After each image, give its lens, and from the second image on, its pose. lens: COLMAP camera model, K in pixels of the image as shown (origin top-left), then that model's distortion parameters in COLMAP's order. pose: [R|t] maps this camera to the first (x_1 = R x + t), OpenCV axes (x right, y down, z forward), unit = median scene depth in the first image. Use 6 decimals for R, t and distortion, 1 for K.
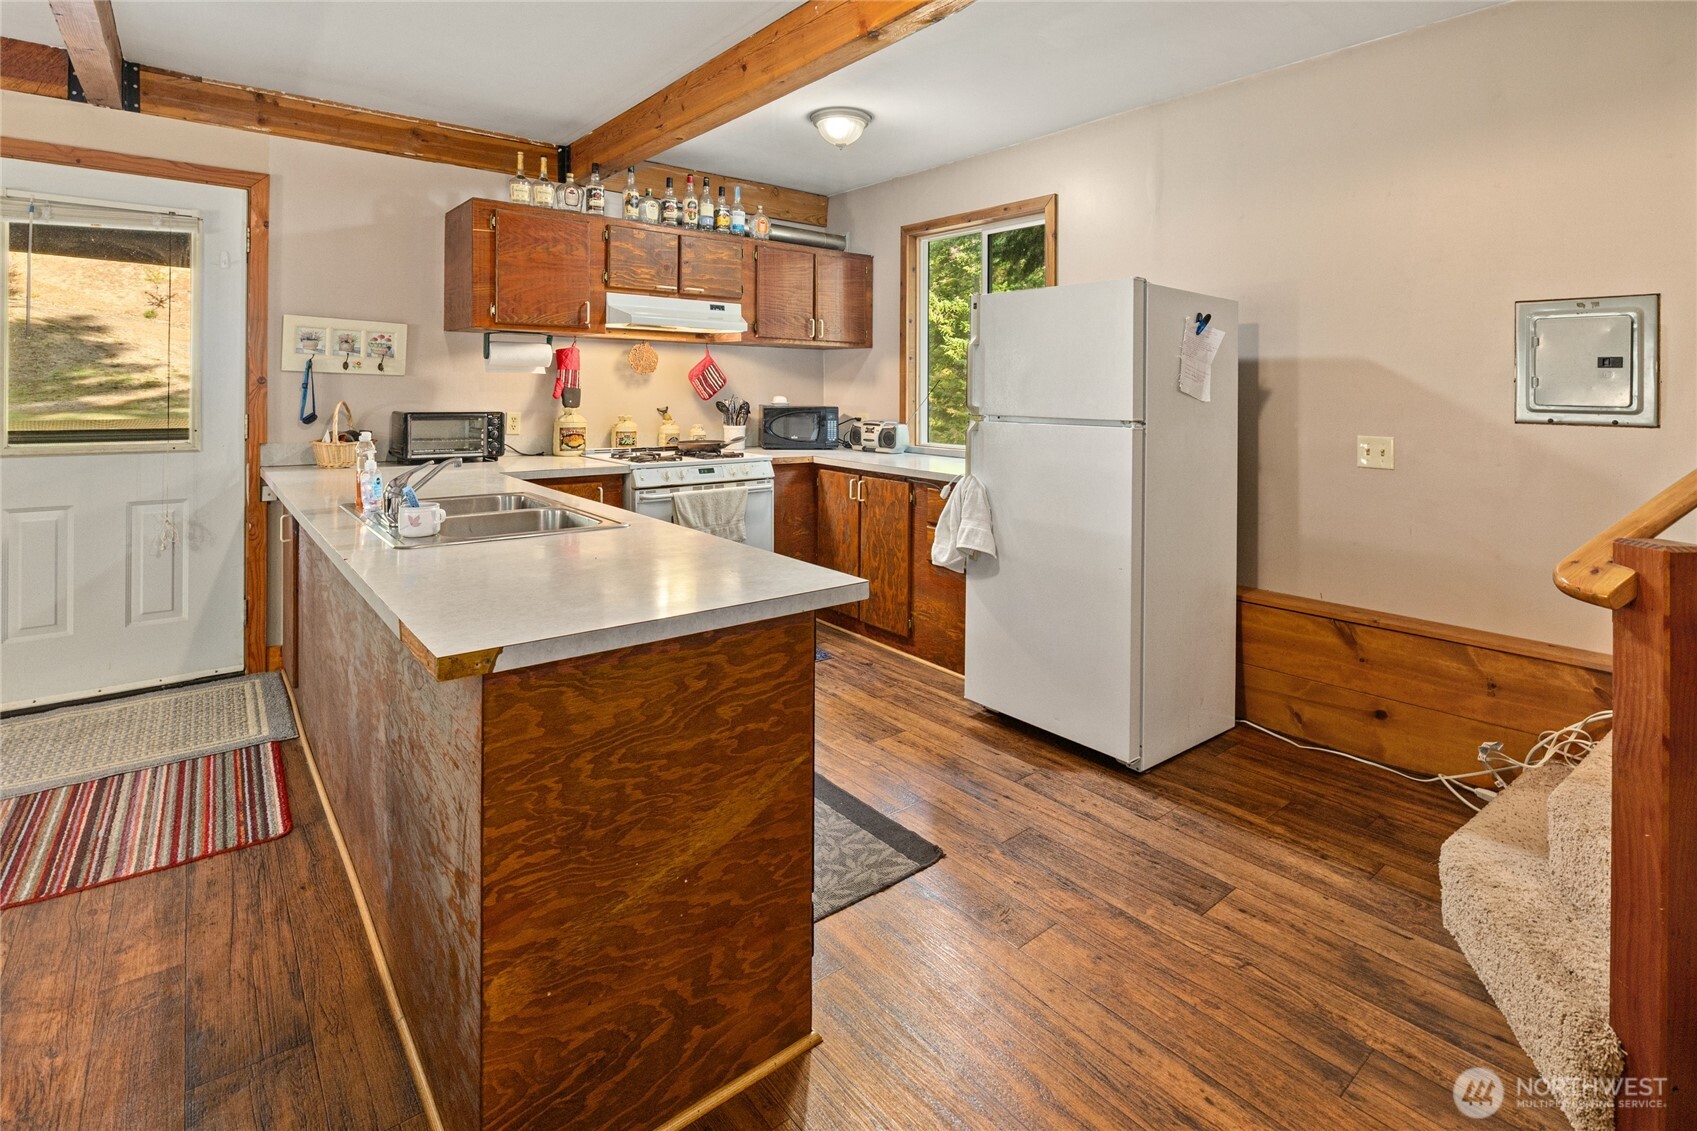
lens RADIAL K [[810.1, 0, 840.0], [0, 810.1, 563.7], [0, 0, 1]] dist [-0.014021, 0.000857]
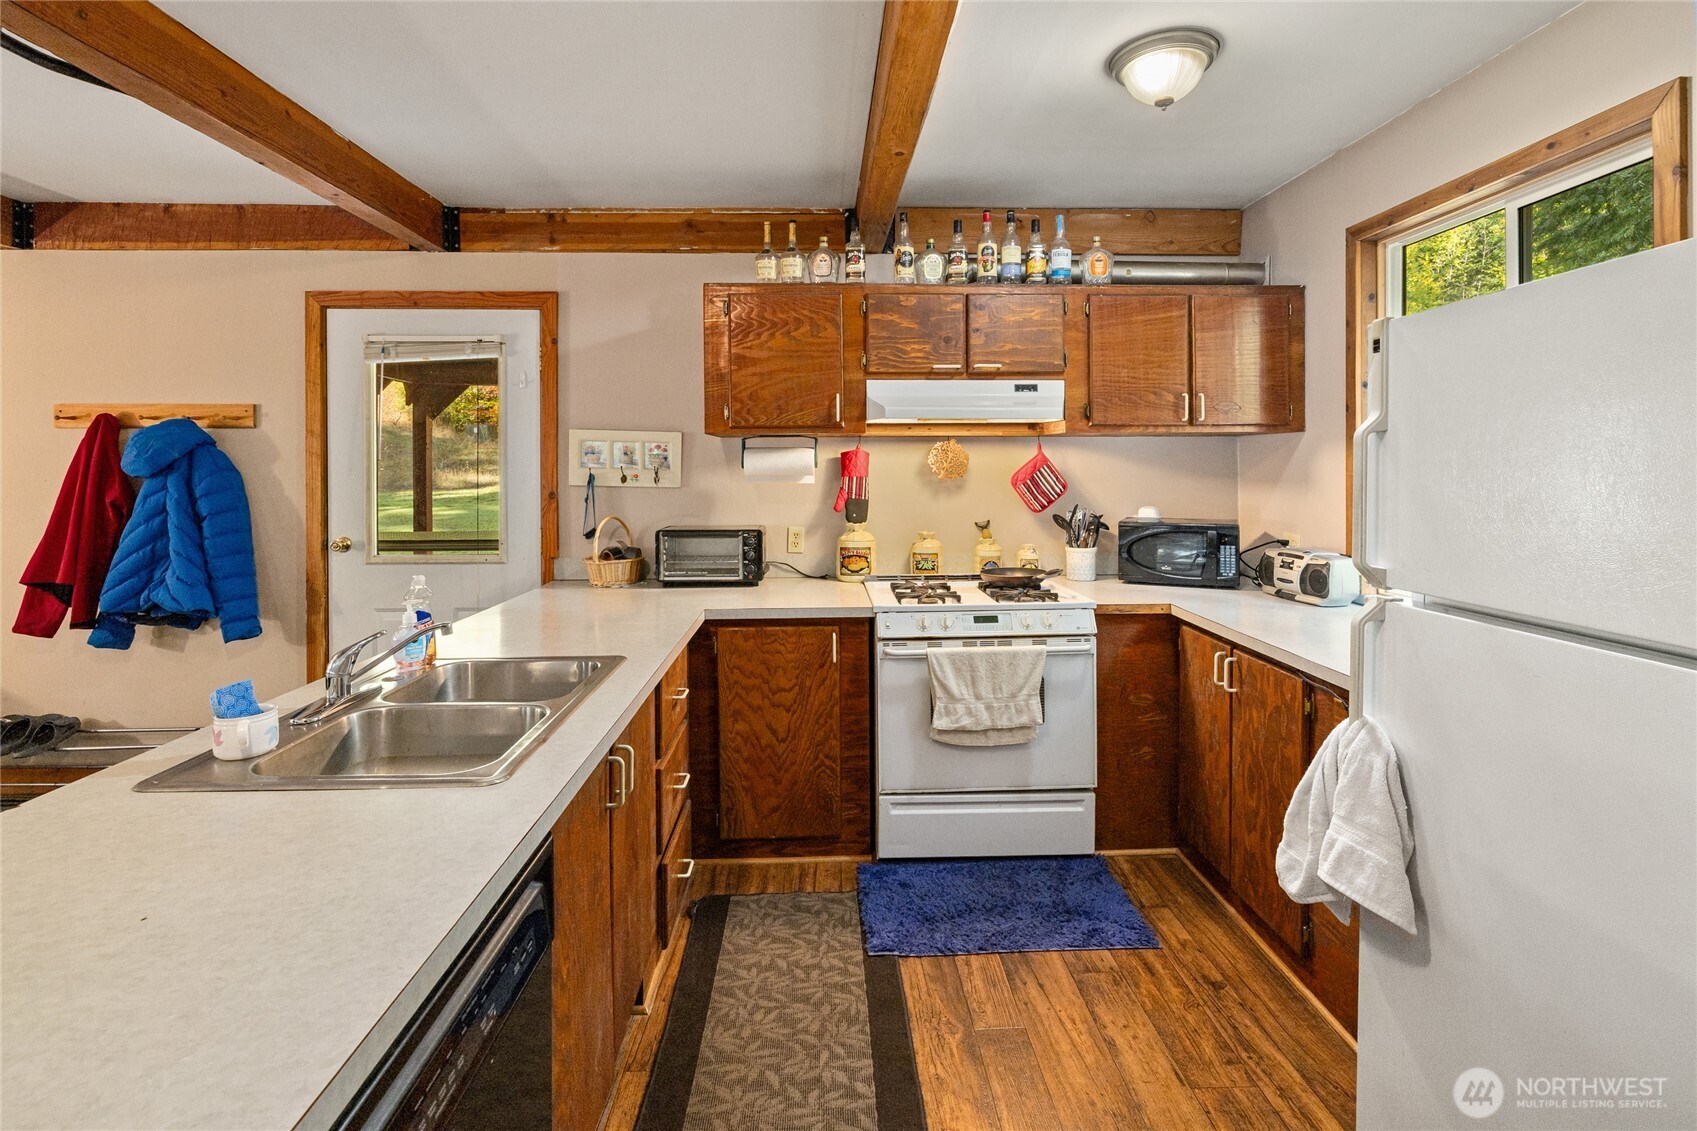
lens RADIAL K [[810.1, 0, 853.6], [0, 810.1, 556.9], [0, 0, 1]] dist [-0.014021, 0.000857]
pose [[0.807242, 0.044625, -0.588531, 0.155323], [-0.106641, 0.991754, -0.071072, -0.110468], [0.580507, 0.120134, 0.805345, 0.383146]]
